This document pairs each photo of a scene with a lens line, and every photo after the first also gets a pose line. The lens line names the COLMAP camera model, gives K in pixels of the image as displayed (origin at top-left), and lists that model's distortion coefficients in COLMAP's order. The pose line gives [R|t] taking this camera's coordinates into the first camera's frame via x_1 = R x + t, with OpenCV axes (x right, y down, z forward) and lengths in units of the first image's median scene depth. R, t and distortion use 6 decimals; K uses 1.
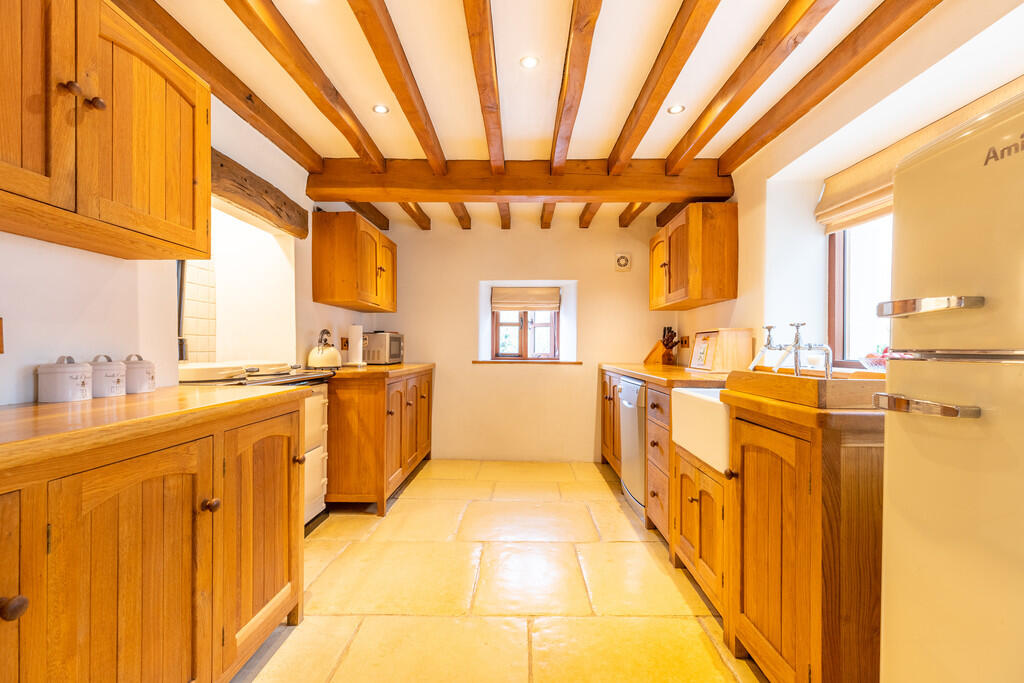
lens RADIAL K [[479.1, 0, 511.3], [0, 479.1, 346.2], [0, 0, 1]] dist [0.011893, 0.000251]
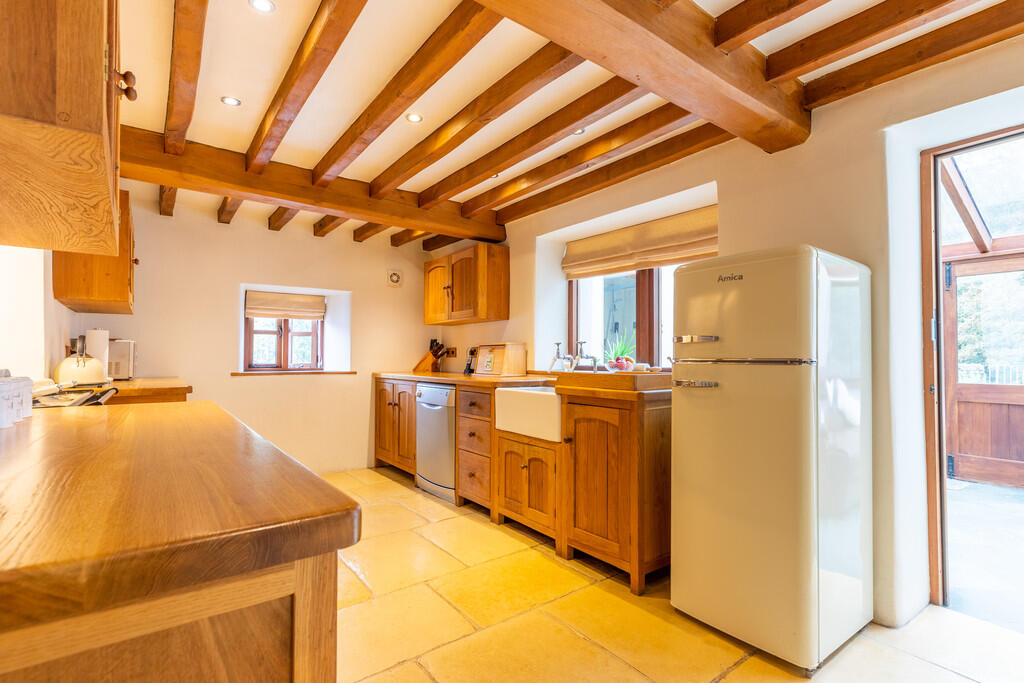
lens RADIAL K [[479.1, 0, 540.7], [0, 479.1, 348.2], [0, 0, 1]] dist [0.011893, 0.000251]
pose [[0.774456, 0.008917, 0.632565, -0.291519], [0.000748, 0.999887, -0.015011, -0.001796], [-0.632627, 0.012098, 0.774362, -0.068846]]
